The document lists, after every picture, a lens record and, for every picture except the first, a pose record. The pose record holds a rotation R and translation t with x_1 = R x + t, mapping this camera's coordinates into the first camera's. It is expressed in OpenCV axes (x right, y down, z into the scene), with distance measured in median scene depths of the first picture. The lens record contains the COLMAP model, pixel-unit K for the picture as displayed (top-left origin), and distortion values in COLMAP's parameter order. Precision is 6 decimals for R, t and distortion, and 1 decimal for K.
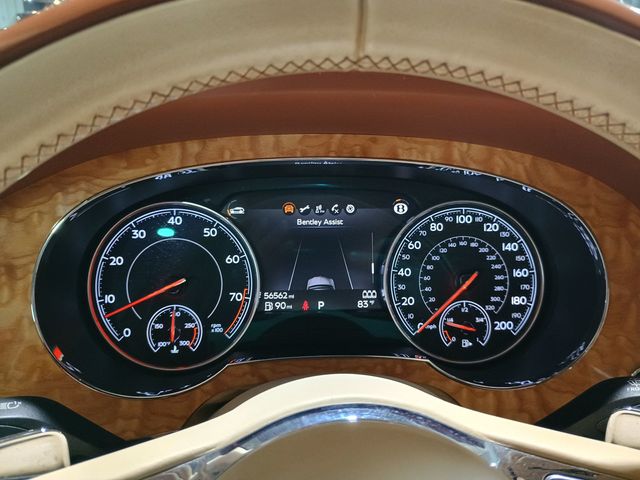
lens RADIAL K [[550.6, 0, 325.0], [0, 550.6, 238.3], [0, 0, 1]] dist [0.062087, -0.077800]
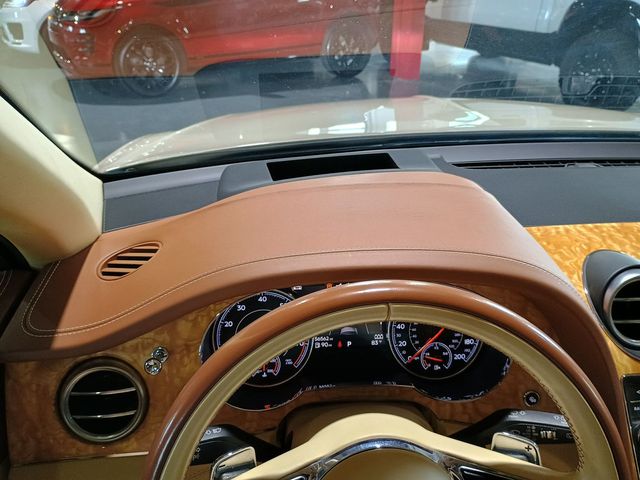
lens RADIAL K [[550.6, 0, 325.0], [0, 550.6, 238.3], [0, 0, 1]] dist [0.062087, -0.077800]
pose [[0.999885, -0.008155, 0.012750, -0.101302], [0.006474, 0.991918, 0.126714, -0.412042], [-0.013681, -0.126617, 0.991857, -0.605733]]
